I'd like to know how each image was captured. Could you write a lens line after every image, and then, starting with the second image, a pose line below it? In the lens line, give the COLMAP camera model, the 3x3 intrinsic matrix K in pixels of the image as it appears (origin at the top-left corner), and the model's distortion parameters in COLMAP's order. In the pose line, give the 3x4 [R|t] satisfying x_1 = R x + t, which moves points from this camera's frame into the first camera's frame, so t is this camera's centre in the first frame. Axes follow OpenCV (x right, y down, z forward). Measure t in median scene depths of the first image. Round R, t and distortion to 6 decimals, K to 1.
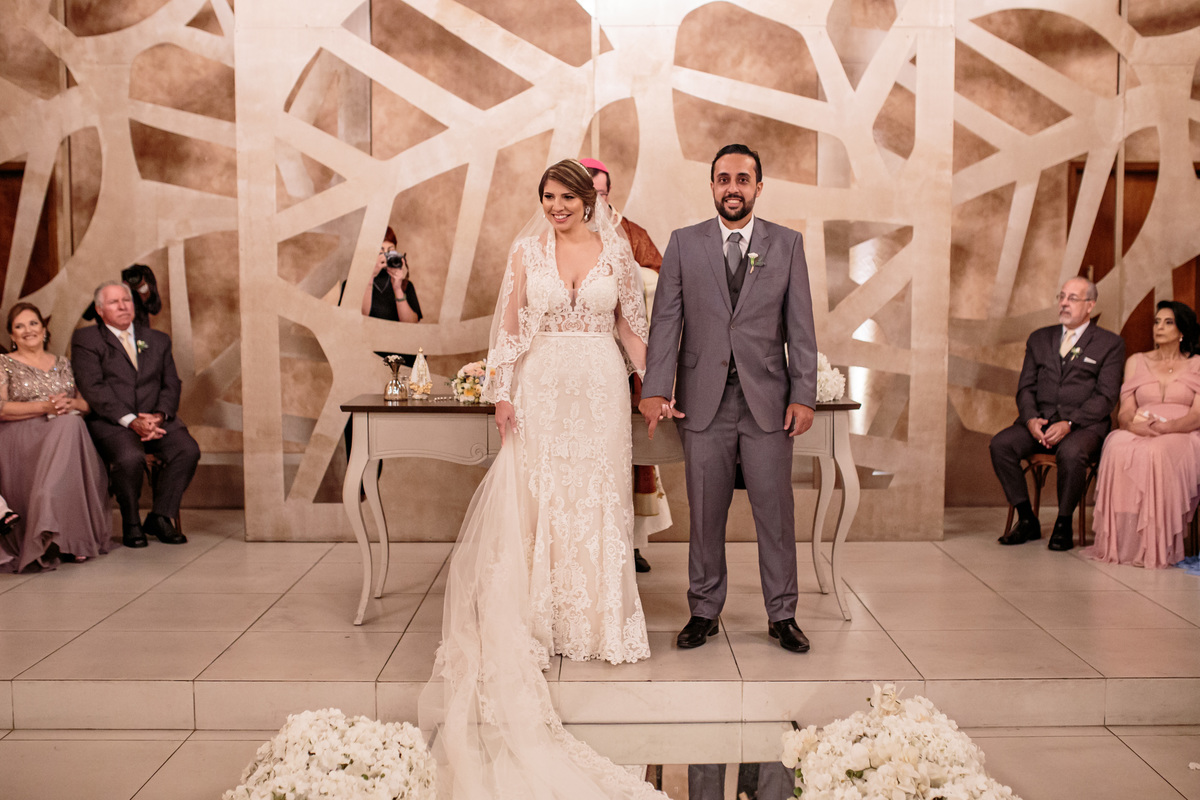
lens RADIAL K [[1339.0, 0, 593.0], [0, 1339.0, 394.6], [0, 0, 1]] dist [-0.039654, 0.000000]
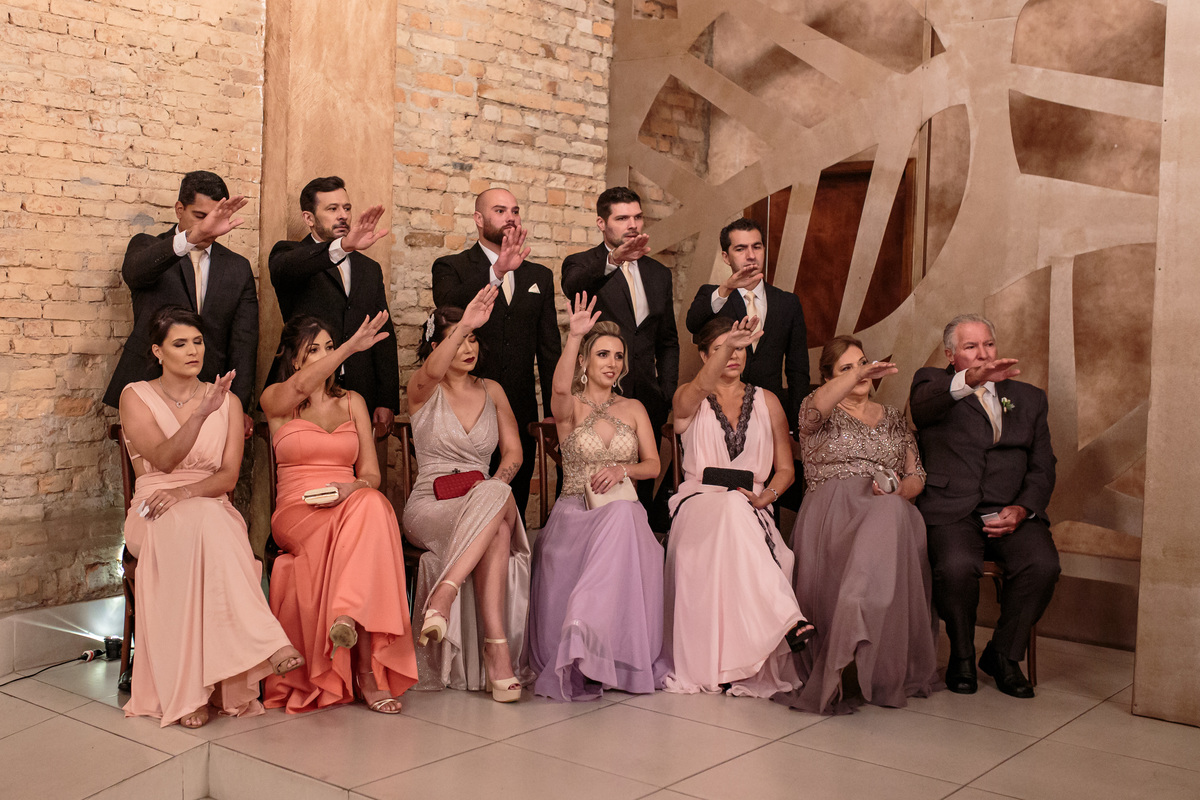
lens RADIAL K [[1339.0, 0, 593.1], [0, 1339.0, 390.9], [0, 0, 1]] dist [-0.039654, 0.000000]
pose [[0.792879, 0.058446, -0.606569, -0.077654], [-0.076263, 0.997081, -0.003614, -0.023602], [0.604588, 0.049124, 0.795022, 0.289895]]
